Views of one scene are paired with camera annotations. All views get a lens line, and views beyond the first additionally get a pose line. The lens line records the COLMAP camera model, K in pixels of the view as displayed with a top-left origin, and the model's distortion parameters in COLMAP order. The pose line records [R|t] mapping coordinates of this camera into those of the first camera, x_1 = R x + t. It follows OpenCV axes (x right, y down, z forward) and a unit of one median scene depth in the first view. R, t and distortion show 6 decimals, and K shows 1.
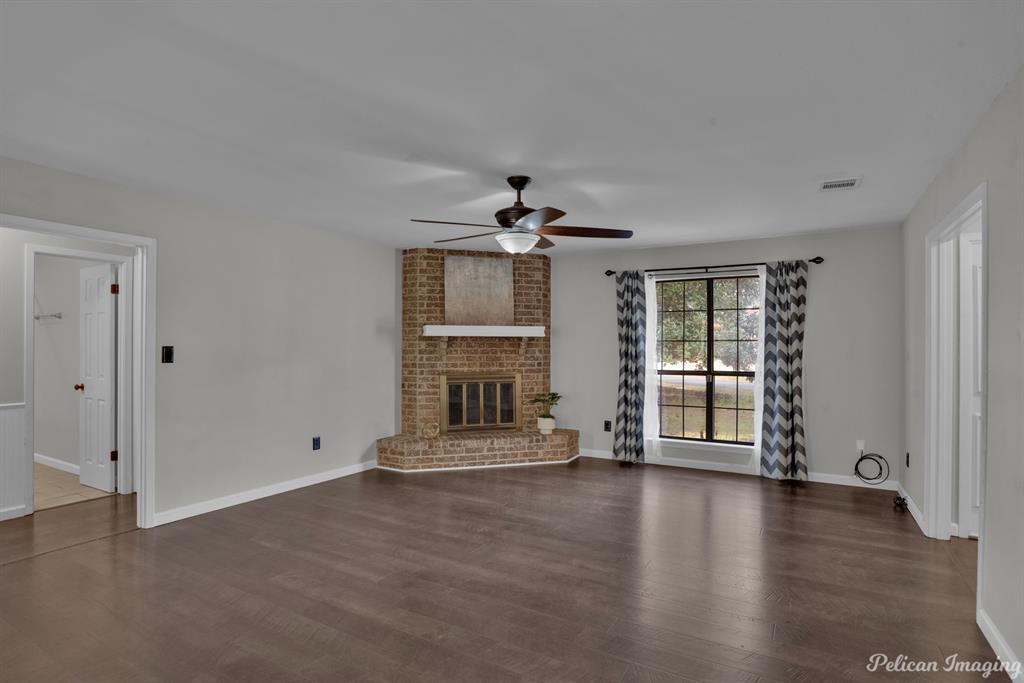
lens RADIAL K [[526.9, 0, 513.6], [0, 526.9, 346.6], [0, 0, 1]] dist [-0.050407, 0.023011]
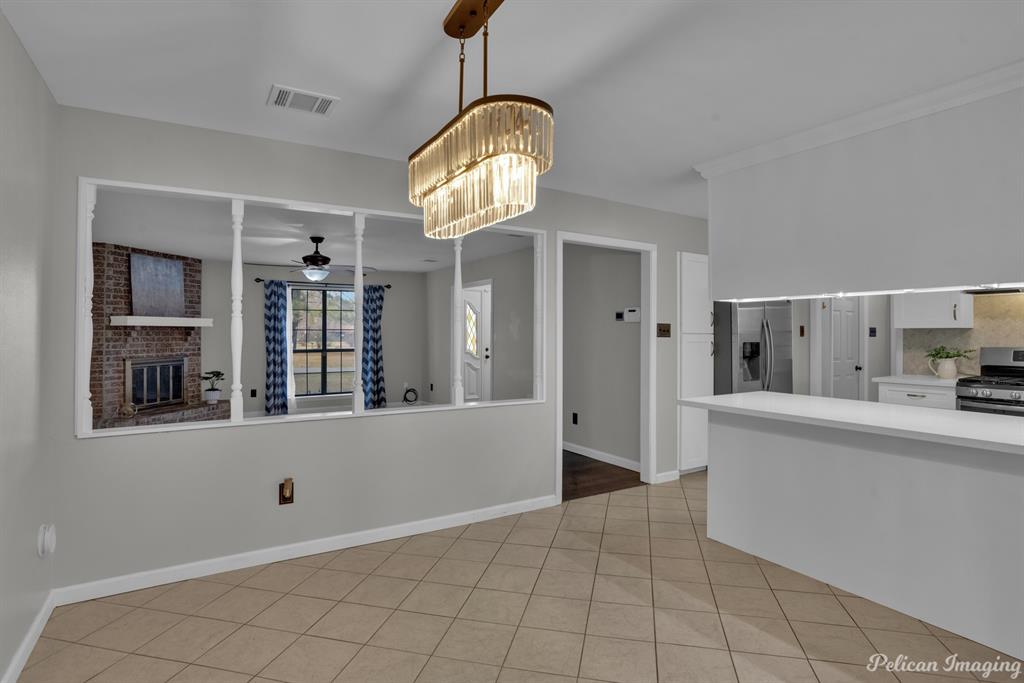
lens RADIAL K [[529.6, 0, 516.5], [0, 529.6, 328.3], [0, 0, 1]] dist [-0.051986, 0.021739]
pose [[0.469696, 0.004337, 0.882818, -0.721666], [0.003410, 0.999972, -0.006727, -0.004265], [-0.882822, 0.006171, 0.469668, -0.234863]]
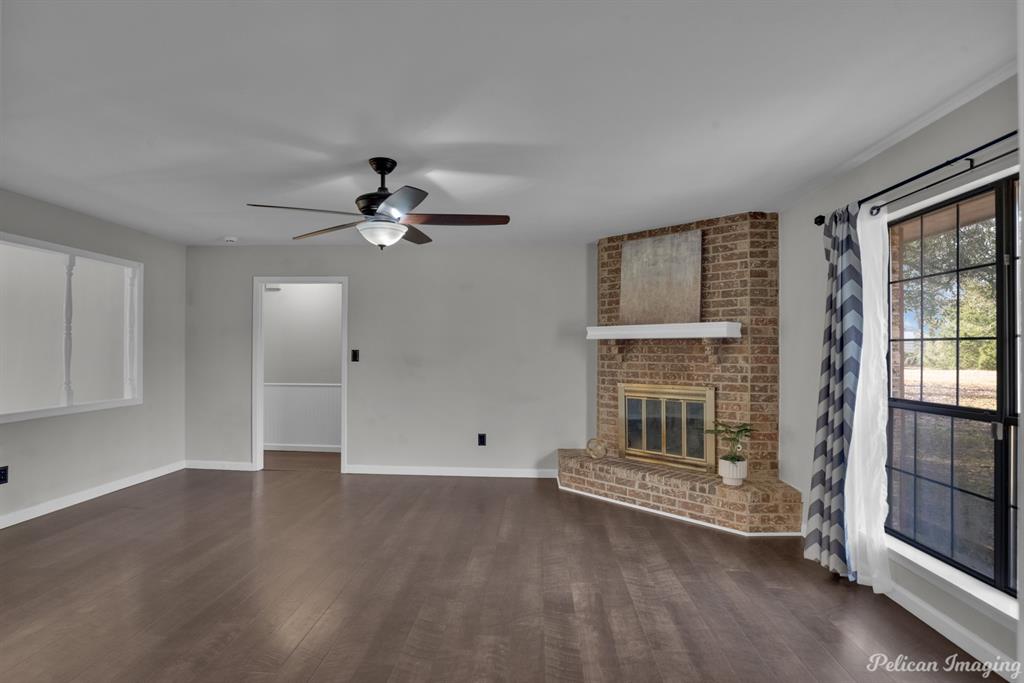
lens RADIAL K [[526.9, 0, 513.6], [0, 526.9, 346.6], [0, 0, 1]] dist [-0.050407, 0.023011]
pose [[0.455185, -0.007004, -0.890369, 0.538647], [-0.006084, 0.999921, -0.010976, 0.002335], [0.890376, 0.010414, 0.455106, 0.474826]]
